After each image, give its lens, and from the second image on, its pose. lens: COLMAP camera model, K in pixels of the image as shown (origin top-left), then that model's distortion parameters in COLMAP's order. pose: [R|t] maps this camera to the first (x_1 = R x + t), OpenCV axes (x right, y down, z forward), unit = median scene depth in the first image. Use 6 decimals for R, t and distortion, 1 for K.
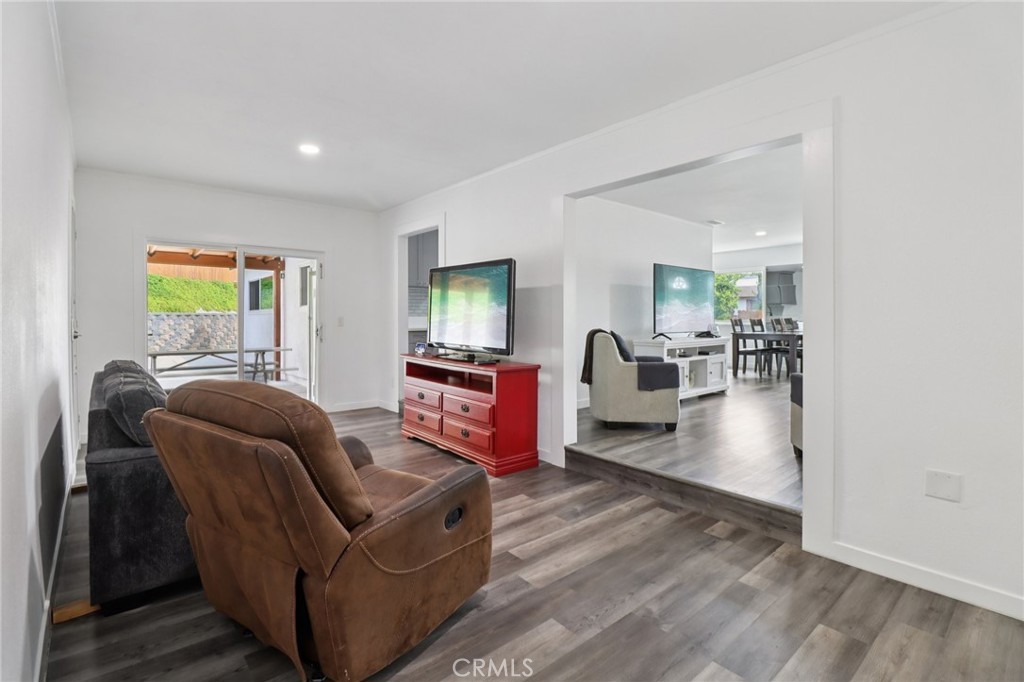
lens RADIAL K [[478.9, 0, 516.5], [0, 478.9, 319.7], [0, 0, 1]] dist [-0.001342, -0.009730]
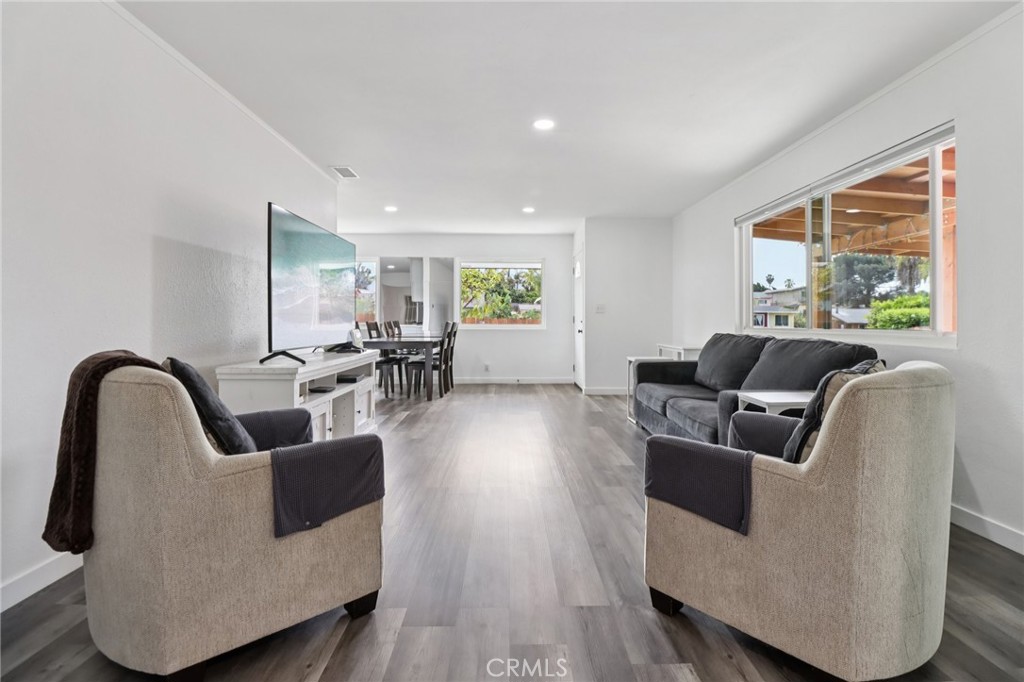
lens RADIAL K [[478.9, 0, 516.5], [0, 478.9, 319.7], [0, 0, 1]] dist [-0.001342, -0.009730]
pose [[0.644215, 0.003120, 0.764838, 0.075410], [0.001875, 0.999982, -0.005658, -0.000271], [-0.764842, 0.005079, 0.644198, 0.452469]]
